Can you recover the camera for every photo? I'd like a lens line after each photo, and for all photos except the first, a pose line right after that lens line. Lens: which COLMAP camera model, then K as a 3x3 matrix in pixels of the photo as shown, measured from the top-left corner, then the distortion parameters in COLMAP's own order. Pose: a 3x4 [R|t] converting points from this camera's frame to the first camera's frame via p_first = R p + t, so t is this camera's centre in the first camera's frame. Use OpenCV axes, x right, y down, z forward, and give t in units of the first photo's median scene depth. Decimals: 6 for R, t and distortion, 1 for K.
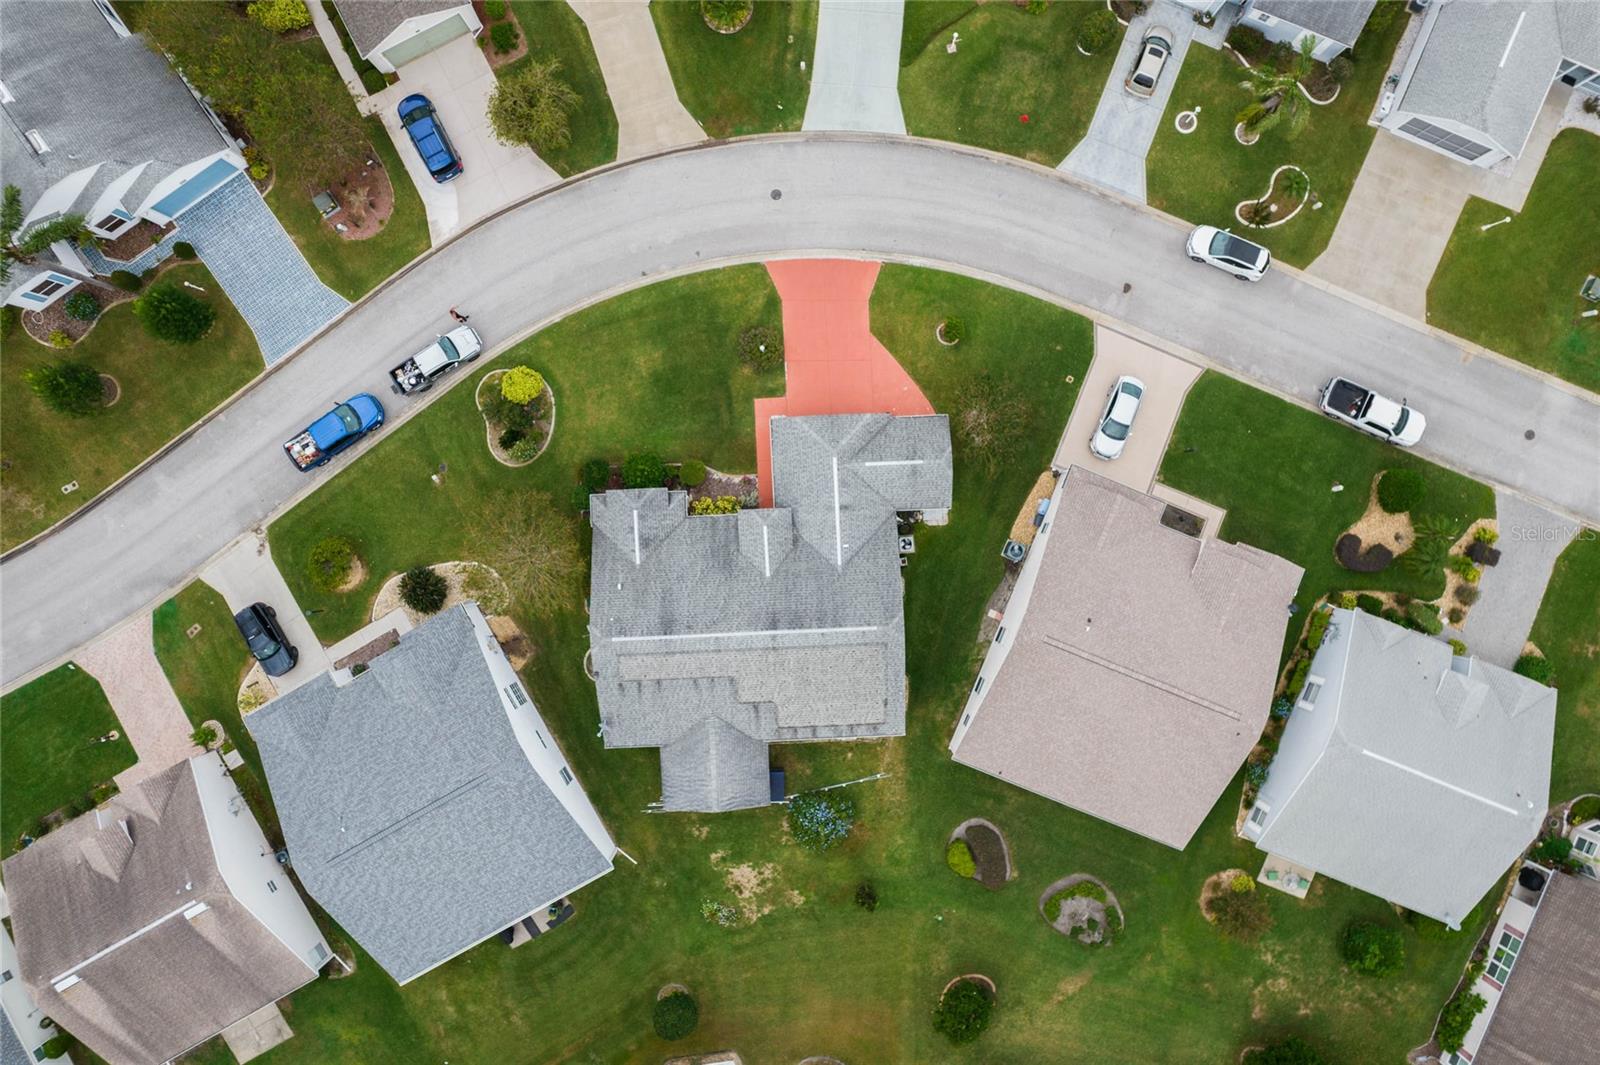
lens RADIAL K [[1034.4, 0, 809.6], [0, 1034.4, 528.6], [0, 0, 1]] dist [-0.071269, 0.059287]
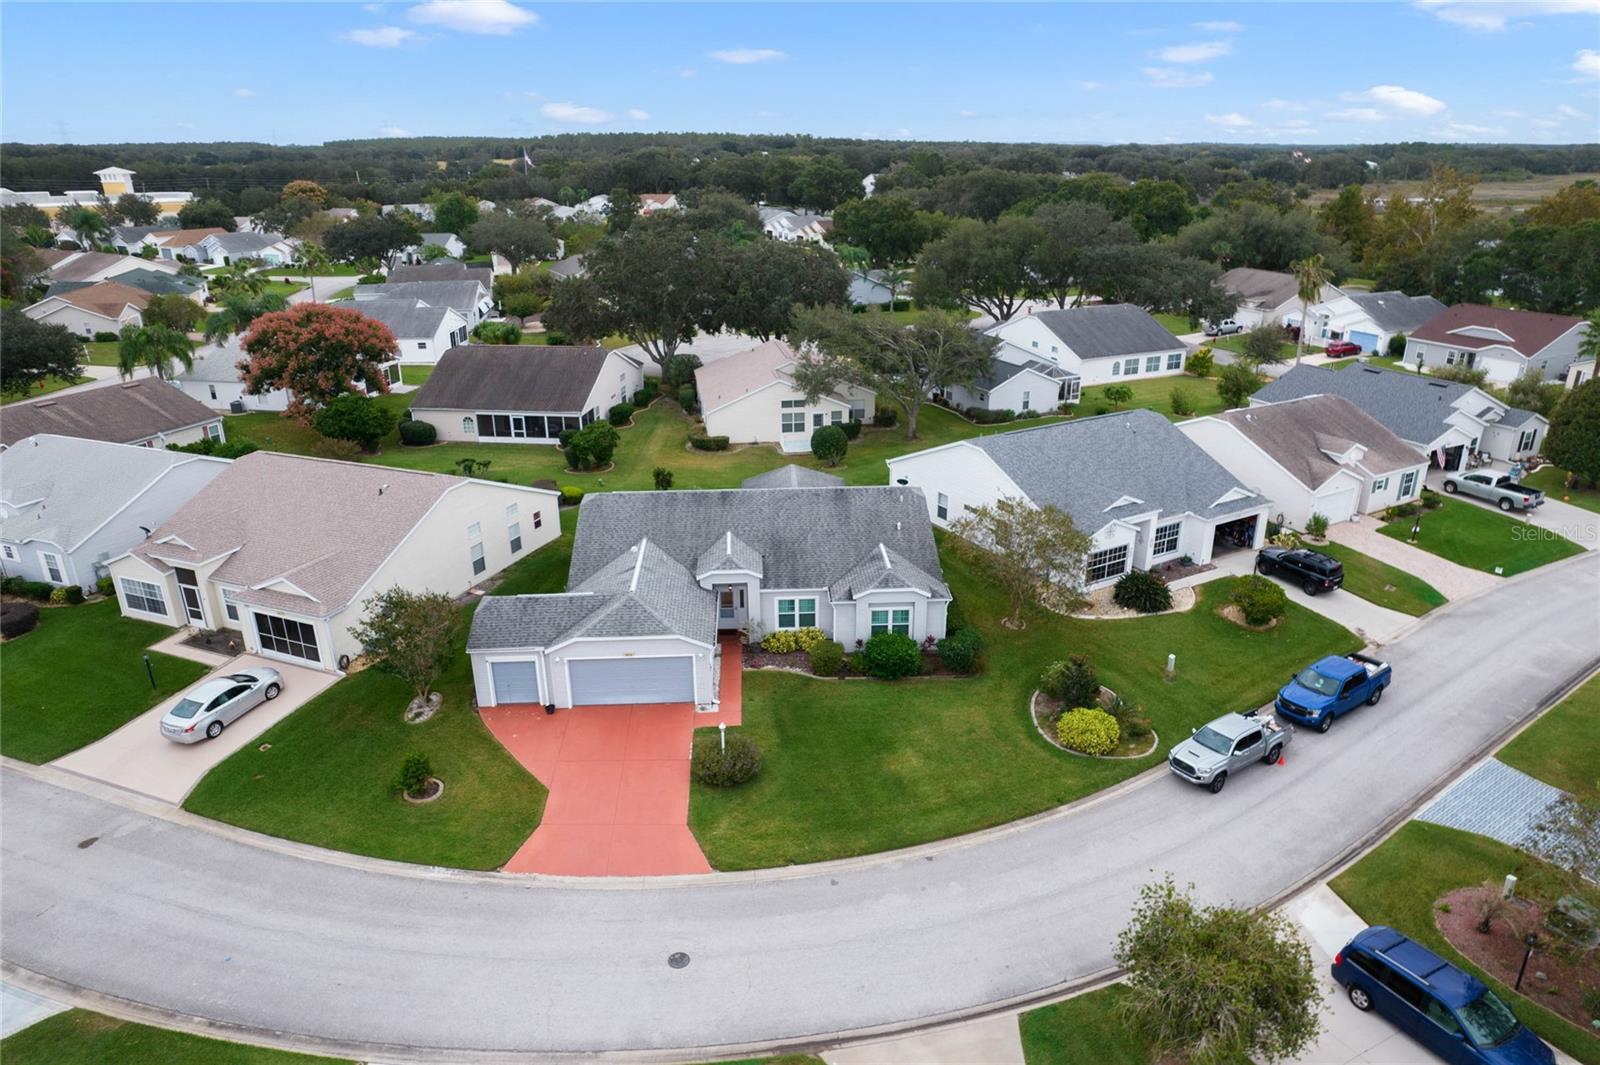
lens RADIAL K [[1034.4, 0, 809.6], [0, 1034.4, 528.6], [0, 0, 1]] dist [-0.071269, 0.059287]
pose [[-0.999861, 0.009373, -0.013765, -0.090074], [-0.016276, -0.375092, 0.926845, -0.701805], [0.003525, 0.926940, 0.375193, 0.623677]]
